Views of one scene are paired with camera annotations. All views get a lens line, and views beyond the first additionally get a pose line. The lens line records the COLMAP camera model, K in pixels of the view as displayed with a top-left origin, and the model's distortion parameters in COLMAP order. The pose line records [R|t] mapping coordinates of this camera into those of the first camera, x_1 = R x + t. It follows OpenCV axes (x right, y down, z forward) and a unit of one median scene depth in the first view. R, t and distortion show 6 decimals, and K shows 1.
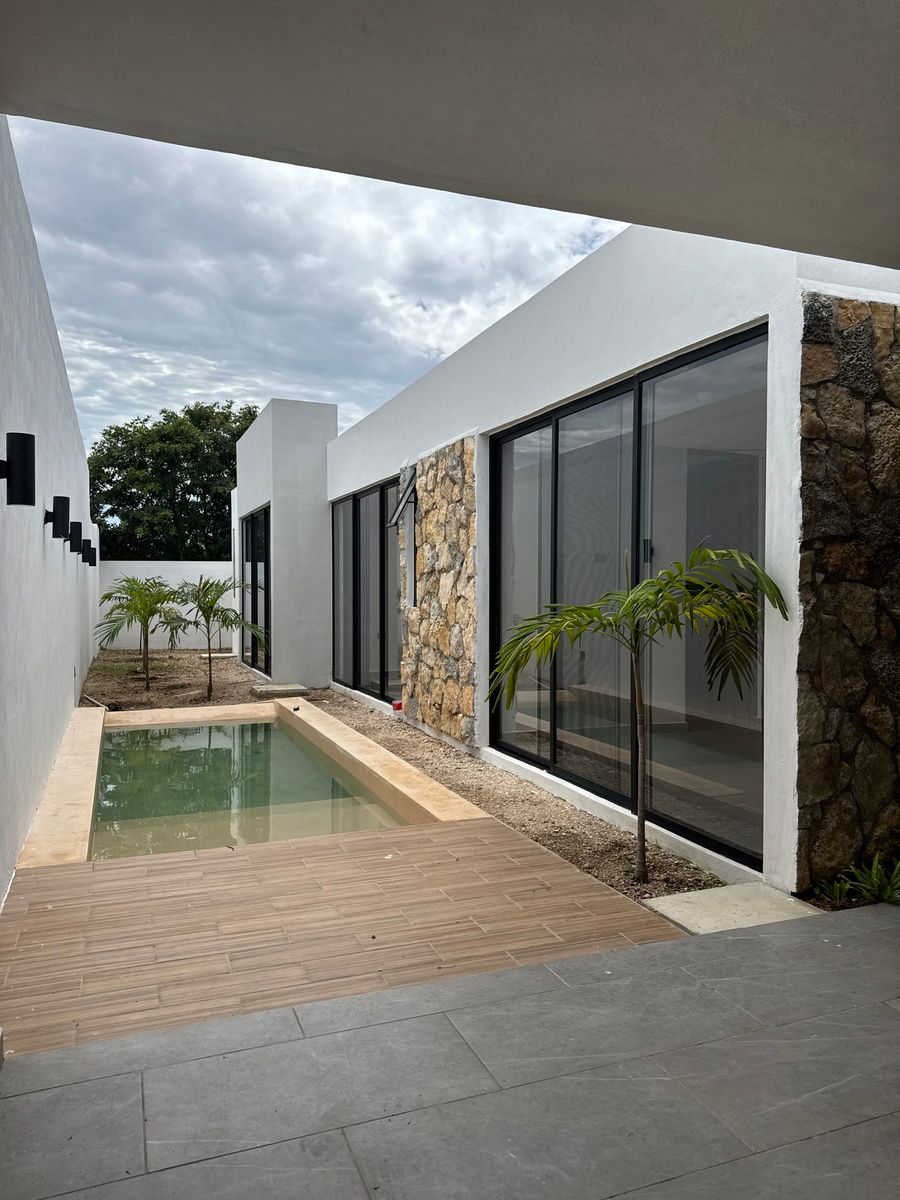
lens RADIAL K [[845.7, 0, 454.9], [0, 845.7, 606.3], [0, 0, 1]] dist [0.071055, -0.088148]
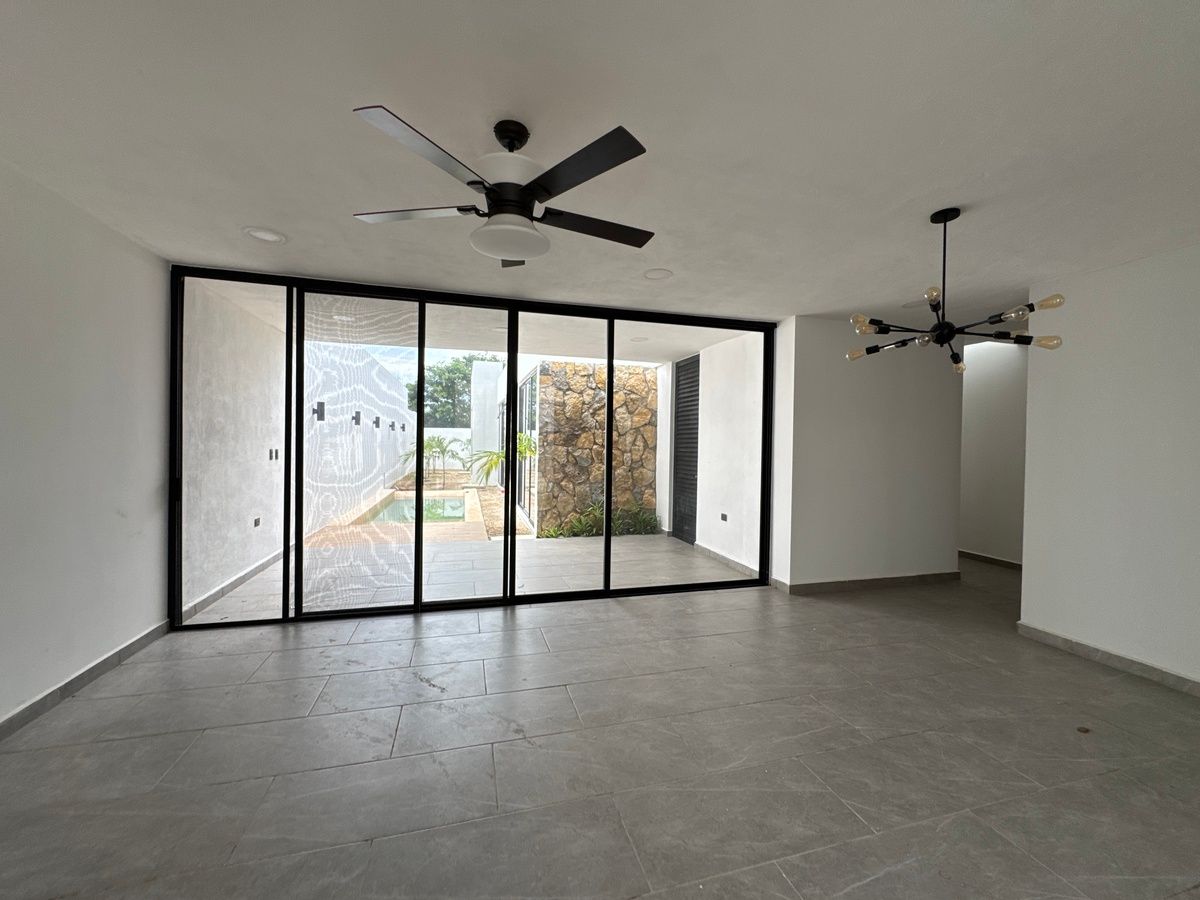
lens RADIAL K [[479.1, 0, 601.5], [0, 479.1, 449.9], [0, 0, 1]] dist [-0.001138, 0.000341]
pose [[0.995382, 0.017102, -0.094462, 0.803460], [-0.017564, 0.999838, -0.004057, -0.005149], [0.094377, 0.005698, 0.995520, -0.845525]]
